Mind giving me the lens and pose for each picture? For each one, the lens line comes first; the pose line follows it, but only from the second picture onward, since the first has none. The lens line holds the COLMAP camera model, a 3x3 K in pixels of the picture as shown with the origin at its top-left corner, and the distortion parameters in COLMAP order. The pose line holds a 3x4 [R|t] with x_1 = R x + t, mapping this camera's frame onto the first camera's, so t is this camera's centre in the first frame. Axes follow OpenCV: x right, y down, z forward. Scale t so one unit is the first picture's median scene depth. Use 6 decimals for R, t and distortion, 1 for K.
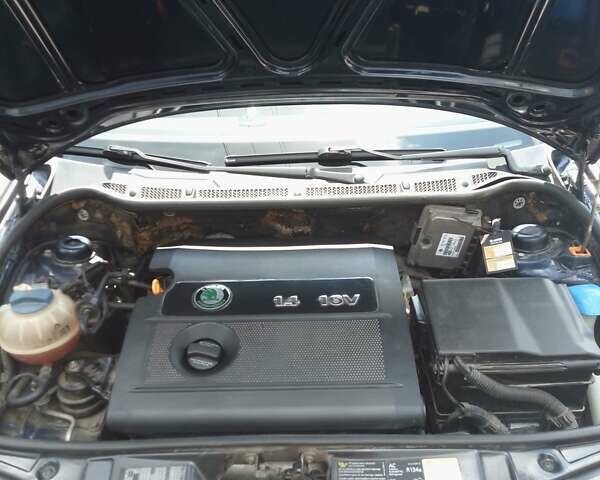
lens RADIAL K [[567.4, 0, 300.0], [0, 567.4, 240.0], [0, 0, 1]] dist [0.085631, -0.148394]
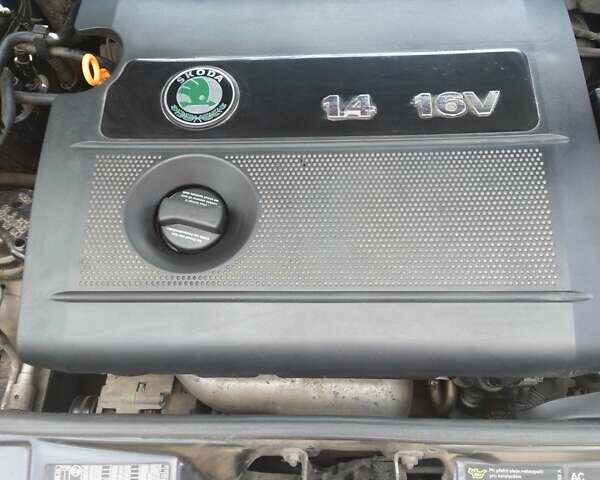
lens RADIAL K [[567.4, 0, 300.0], [0, 567.4, 240.0], [0, 0, 1]] dist [0.085631, -0.148394]
pose [[0.999652, 0.002514, -0.026249, -0.053253], [0.009729, 0.890049, 0.455761, -0.016476], [0.024509, -0.455857, 0.889715, 0.505749]]
